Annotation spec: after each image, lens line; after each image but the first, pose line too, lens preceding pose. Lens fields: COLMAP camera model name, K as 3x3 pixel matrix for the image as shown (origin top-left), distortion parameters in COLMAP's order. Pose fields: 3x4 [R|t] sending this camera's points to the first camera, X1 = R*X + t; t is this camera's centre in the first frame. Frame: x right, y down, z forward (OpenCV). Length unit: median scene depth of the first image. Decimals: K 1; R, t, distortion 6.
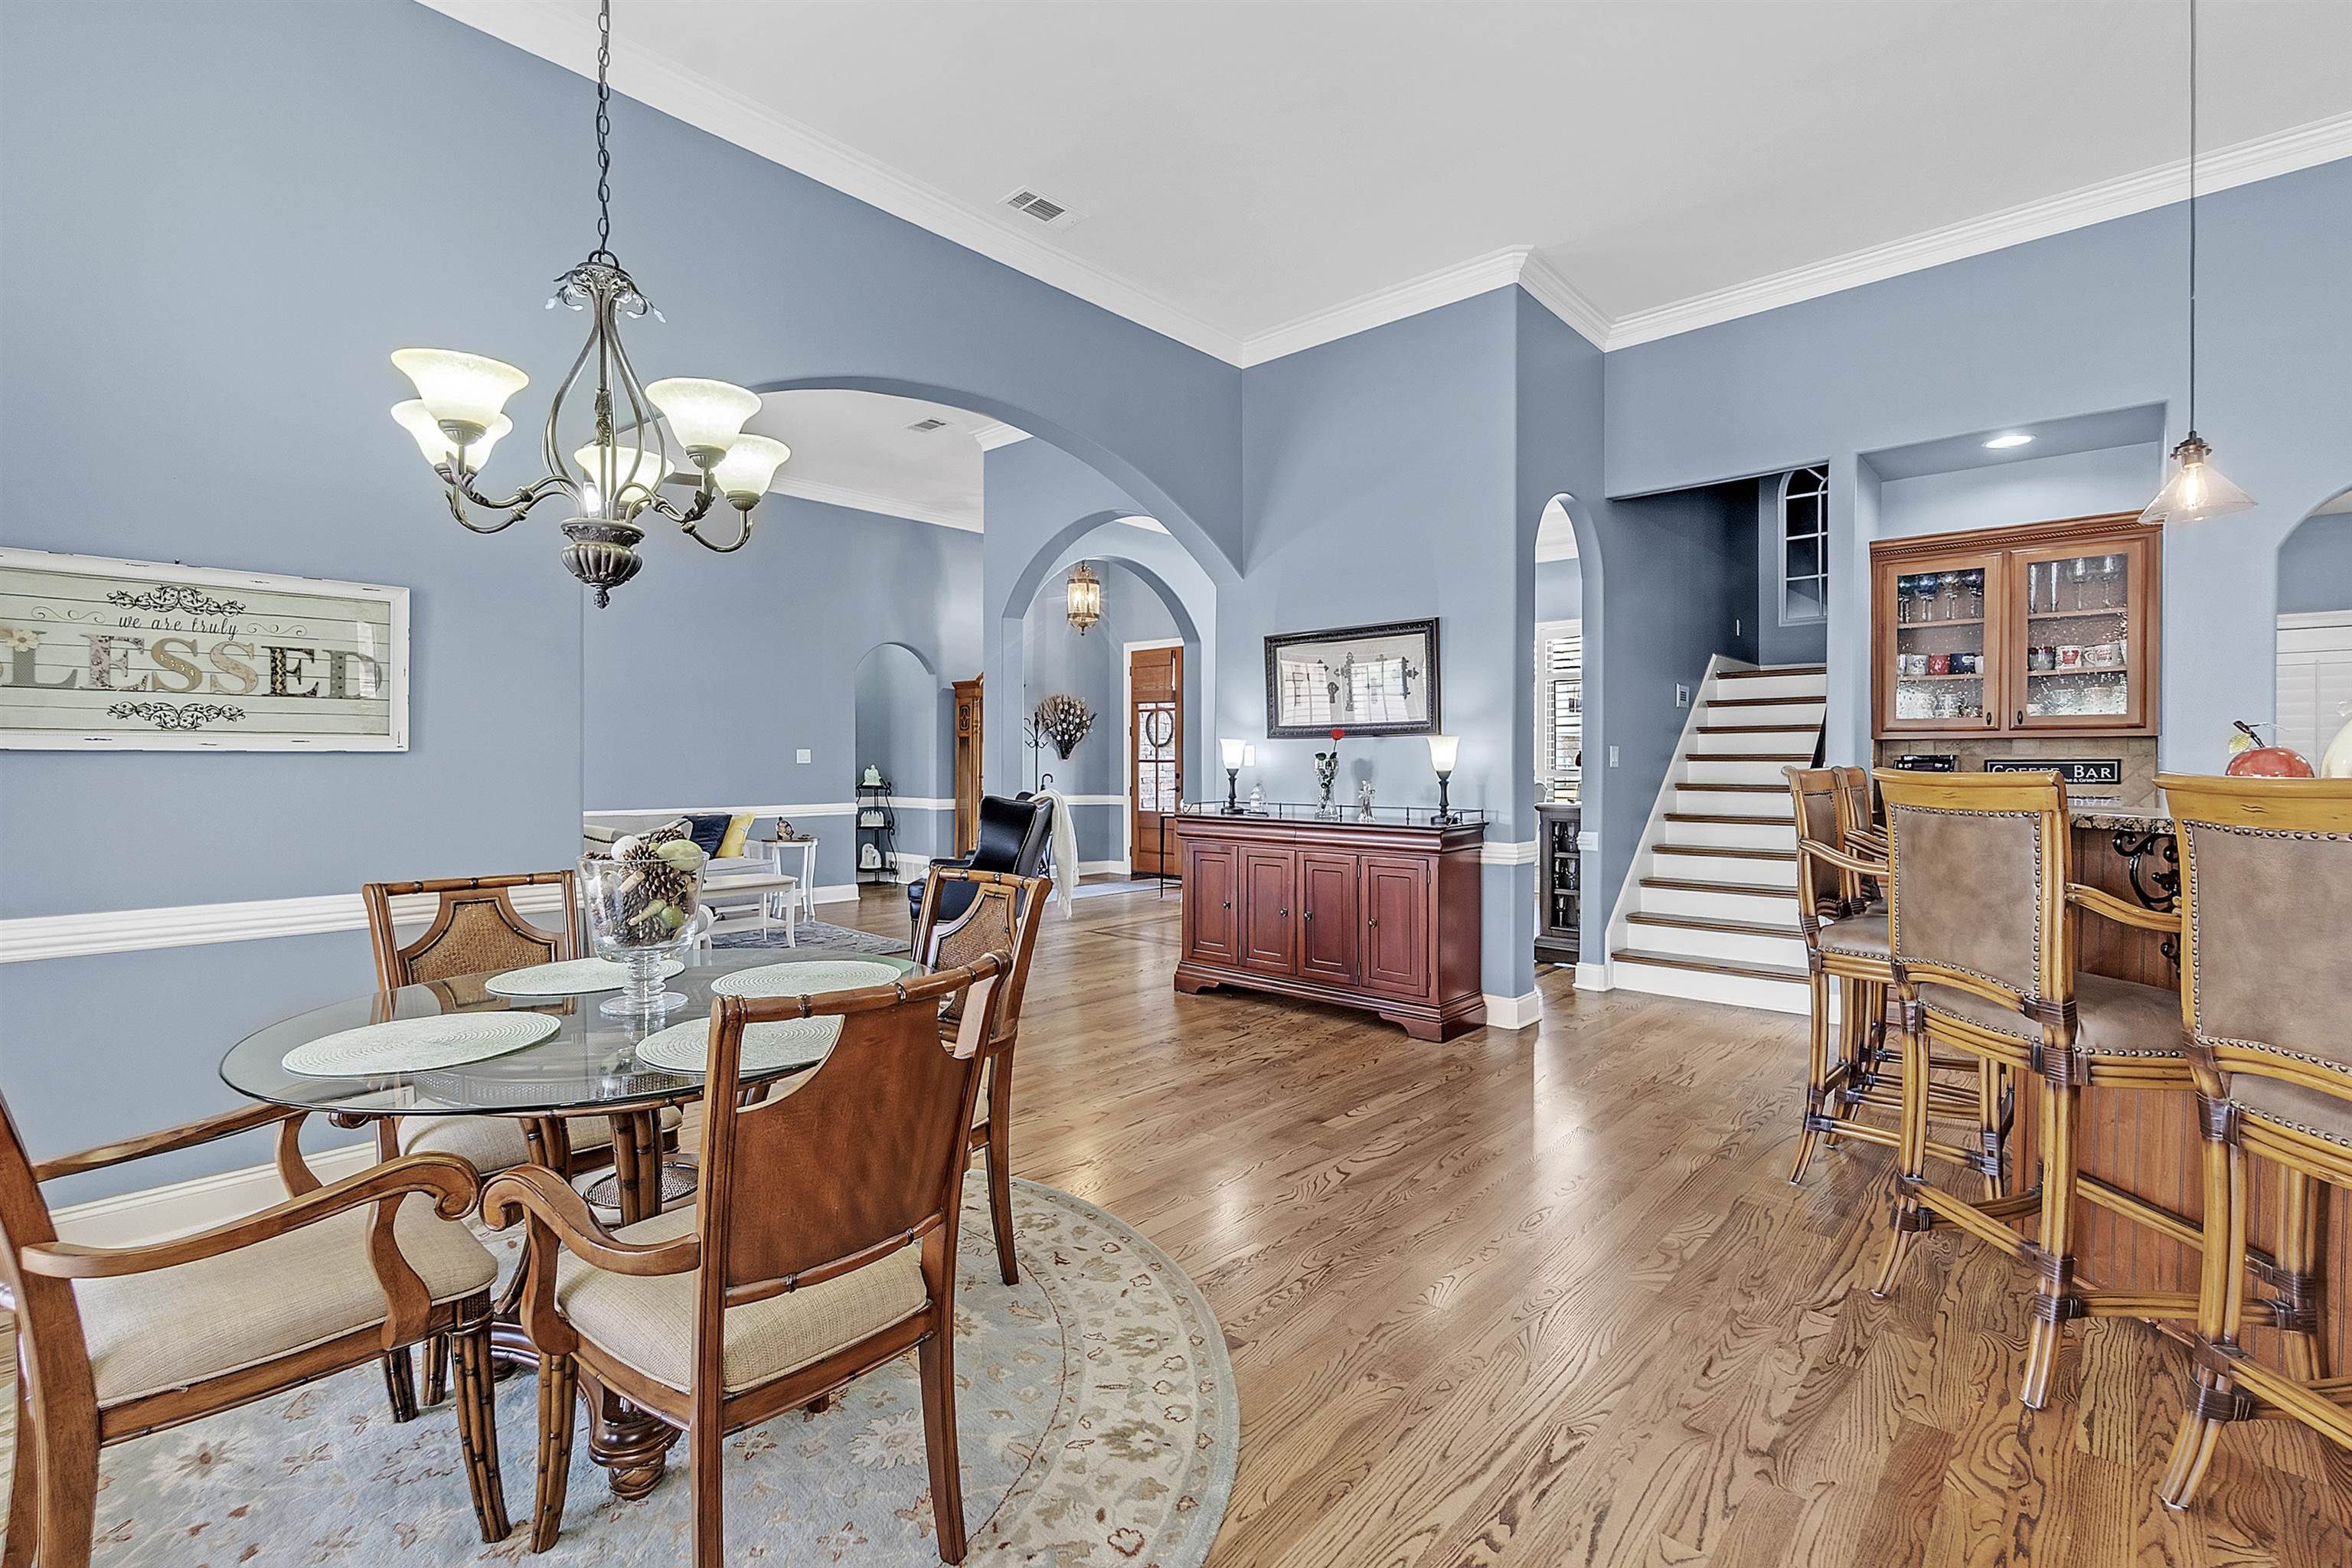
lens RADIAL K [[1080.6, 0, 1179.8], [0, 1080.6, 778.4], [0, 0, 1]] dist [0.010379, 0.000606]
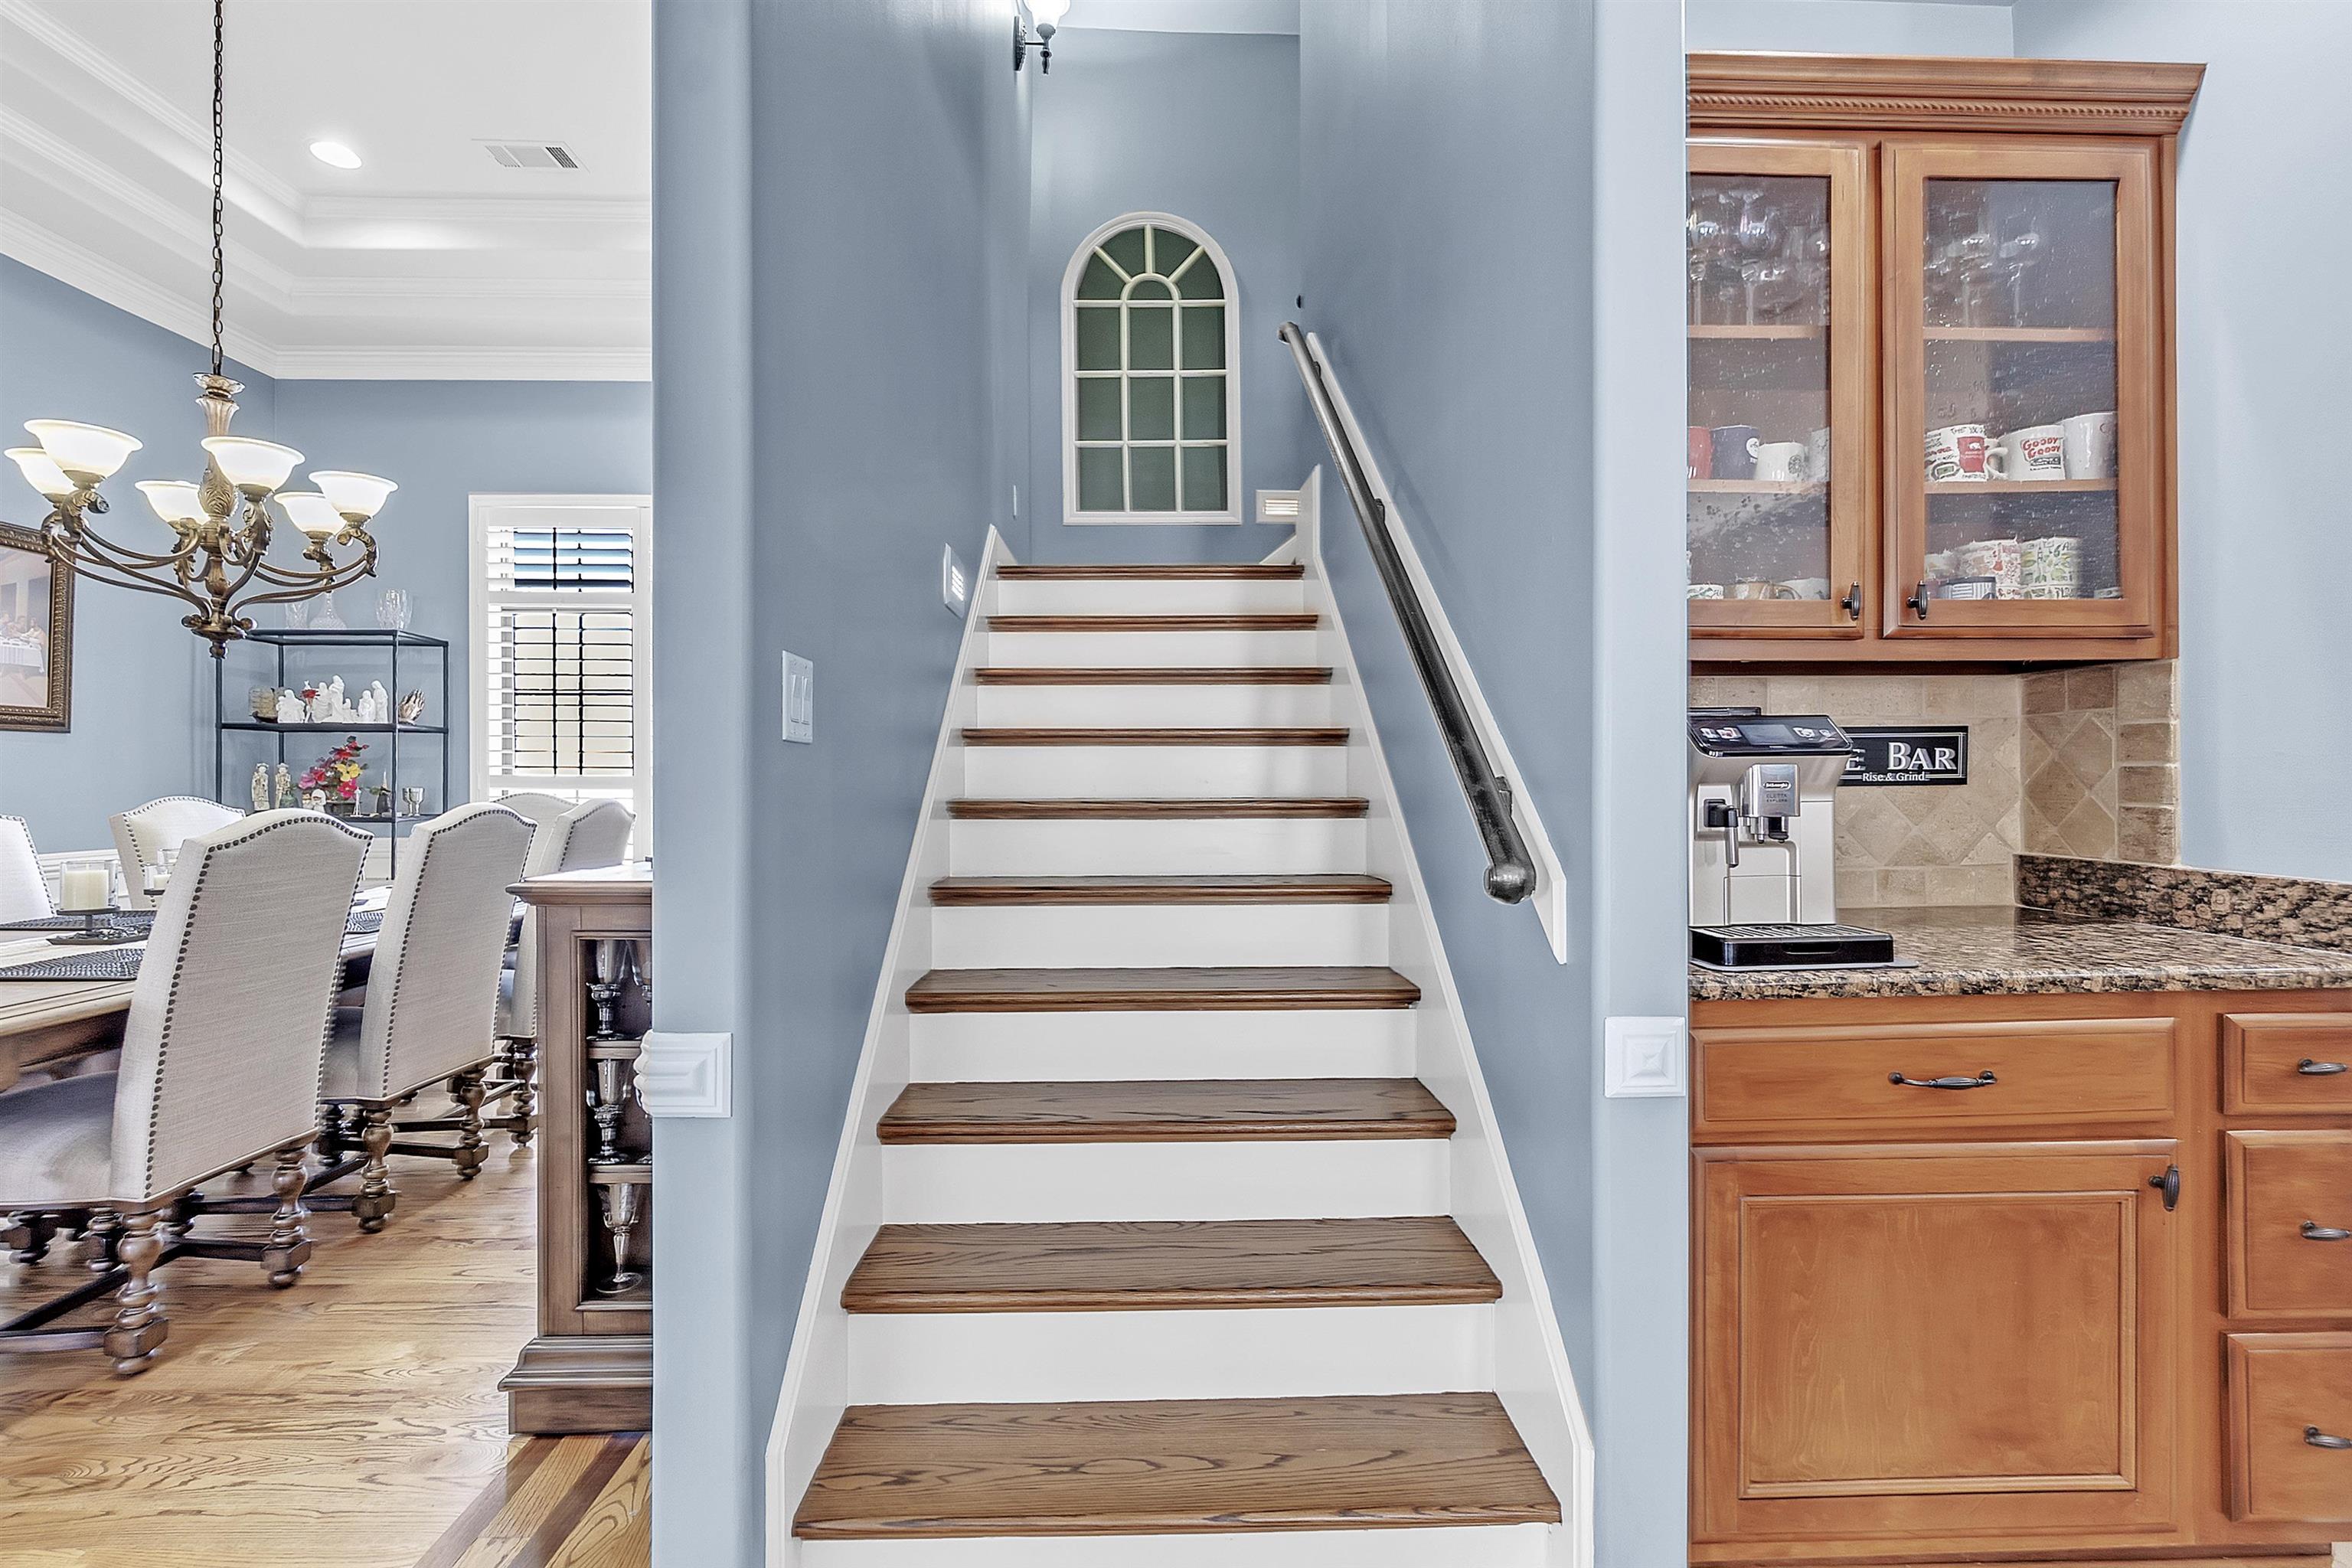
lens RADIAL K [[1037.6, 0, 1180.8], [0, 1037.6, 779.9], [0, 0, 1]] dist [-0.000165, 0.000199]
pose [[0.729539, -0.000642, 0.683939, 0.271361], [0.011163, 0.999878, -0.010968, 0.003343], [-0.683848, 0.015636, 0.729457, 0.689018]]
